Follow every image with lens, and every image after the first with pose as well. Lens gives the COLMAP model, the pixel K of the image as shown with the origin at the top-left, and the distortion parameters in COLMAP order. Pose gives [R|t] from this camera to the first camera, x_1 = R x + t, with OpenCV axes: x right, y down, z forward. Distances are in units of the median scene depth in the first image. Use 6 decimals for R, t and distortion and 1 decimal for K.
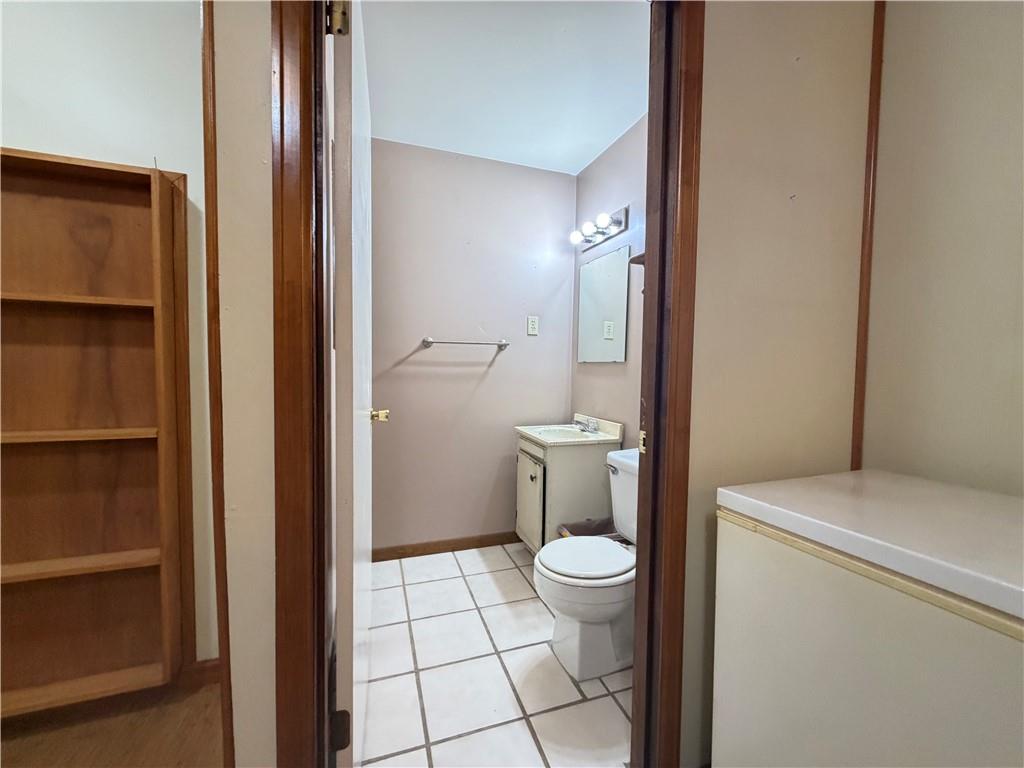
lens RADIAL K [[407.4, 0, 509.9], [0, 407.4, 384.6], [0, 0, 1]] dist [0.001138, -0.000243]
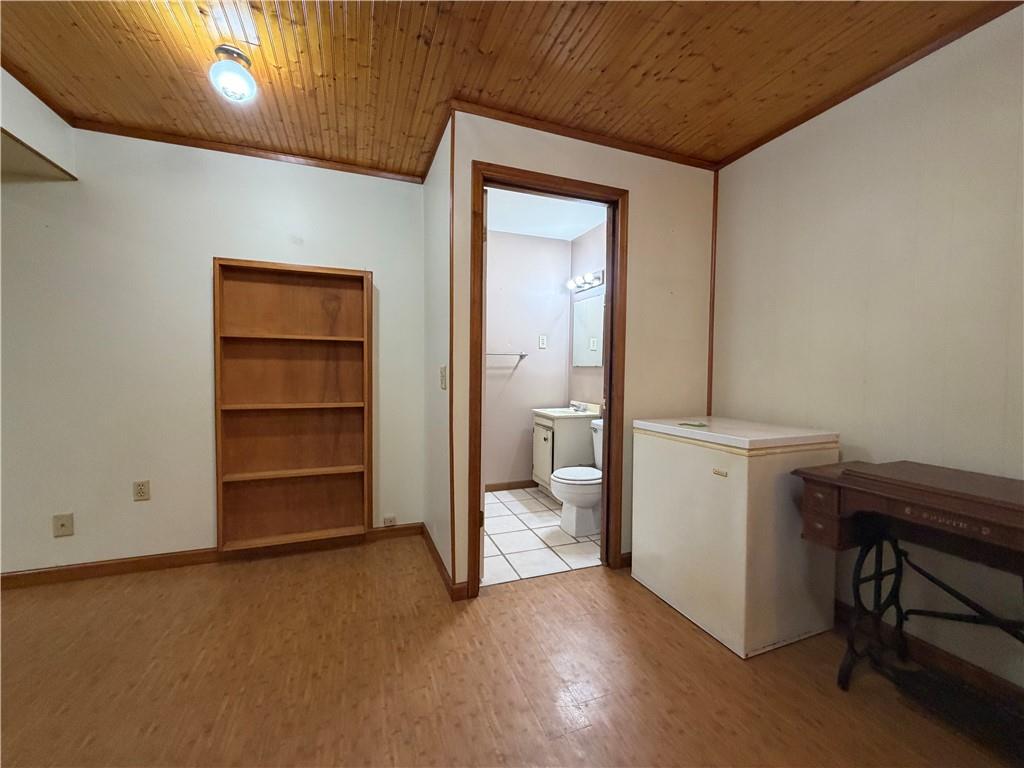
lens RADIAL K [[407.4, 0, 509.9], [0, 407.4, 384.6], [0, 0, 1]] dist [0.001138, -0.000243]
pose [[0.999745, -0.004459, 0.022121, -0.130108], [0.004534, 0.999984, -0.003364, 0.021504], [-0.022106, 0.003464, 0.999750, -0.657902]]
